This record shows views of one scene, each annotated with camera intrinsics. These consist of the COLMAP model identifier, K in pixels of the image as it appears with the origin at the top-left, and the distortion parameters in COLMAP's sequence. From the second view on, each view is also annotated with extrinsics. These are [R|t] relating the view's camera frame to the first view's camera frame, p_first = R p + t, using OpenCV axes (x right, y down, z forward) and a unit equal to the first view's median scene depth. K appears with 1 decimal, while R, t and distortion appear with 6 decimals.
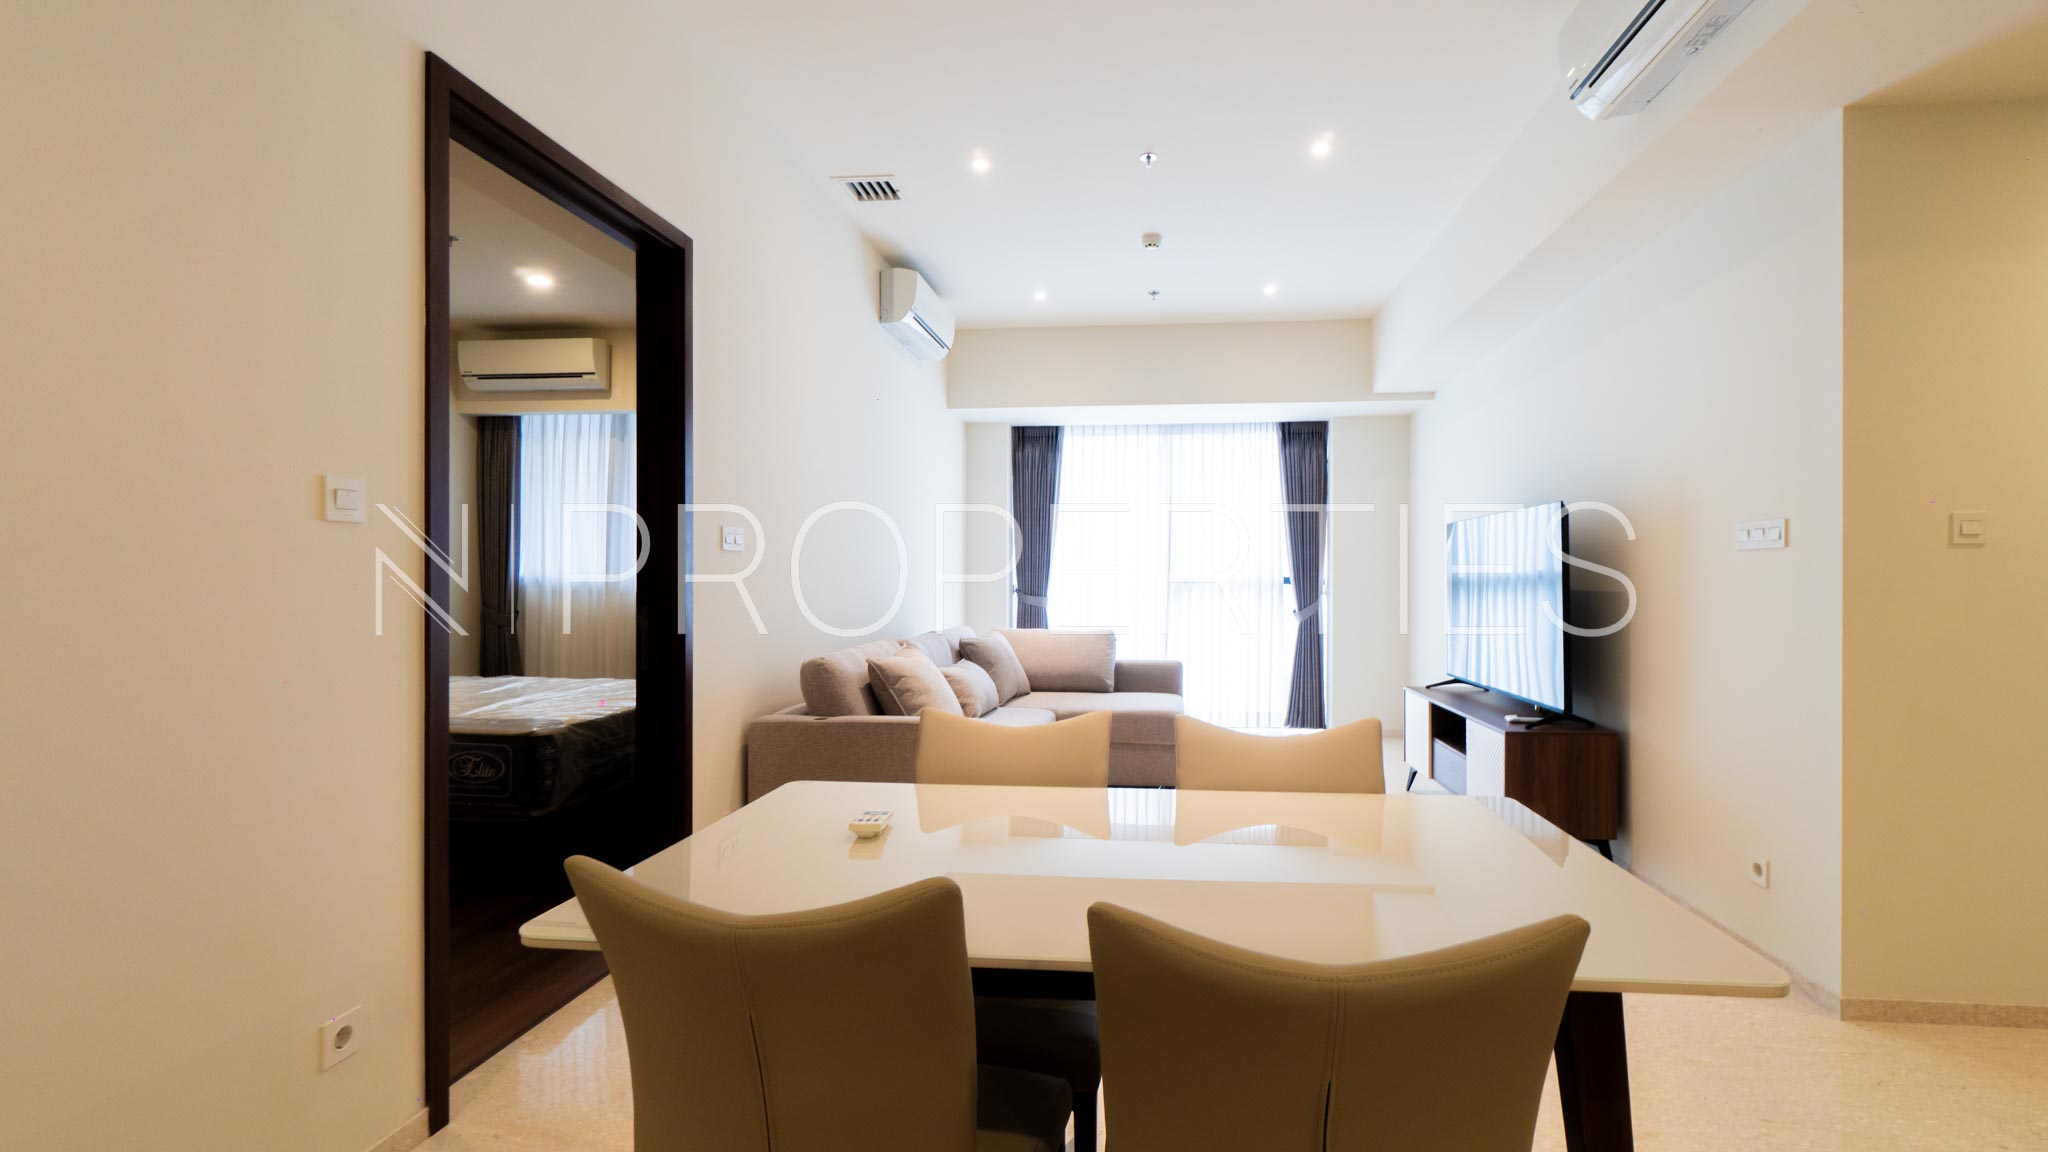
lens RADIAL K [[886.9, 0, 1055.2], [0, 886.9, 602.1], [0, 0, 1]] dist [-0.005604, -0.000735]
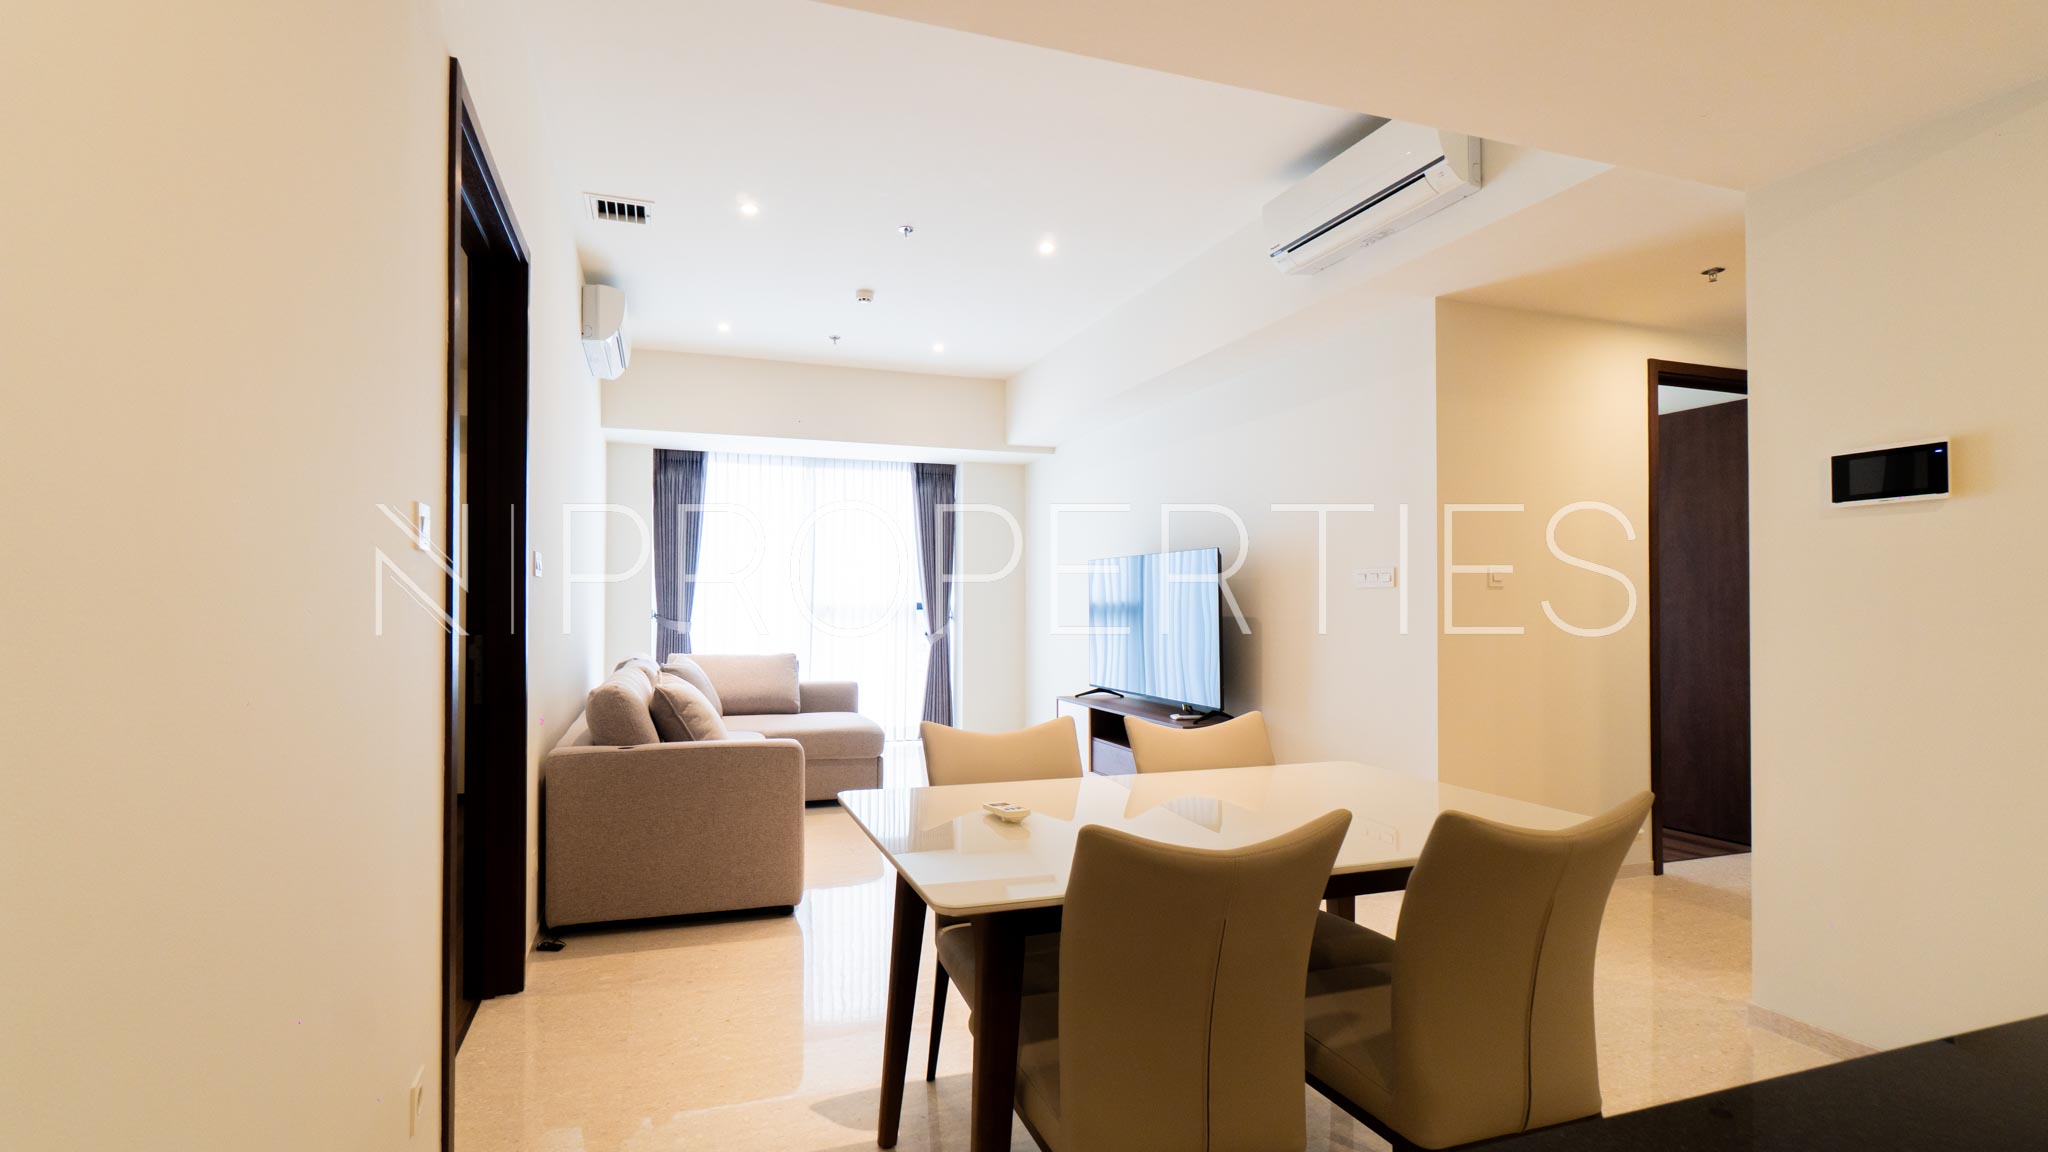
lens RADIAL K [[886.9, 0, 929.4], [0, 886.9, 612.2], [0, 0, 1]] dist [-0.005604, -0.000735]
pose [[0.920820, 0.000051, 0.389987, -0.161361], [0.006126, 0.999875, -0.014596, -0.001236], [-0.389939, 0.015829, 0.920705, -0.017882]]
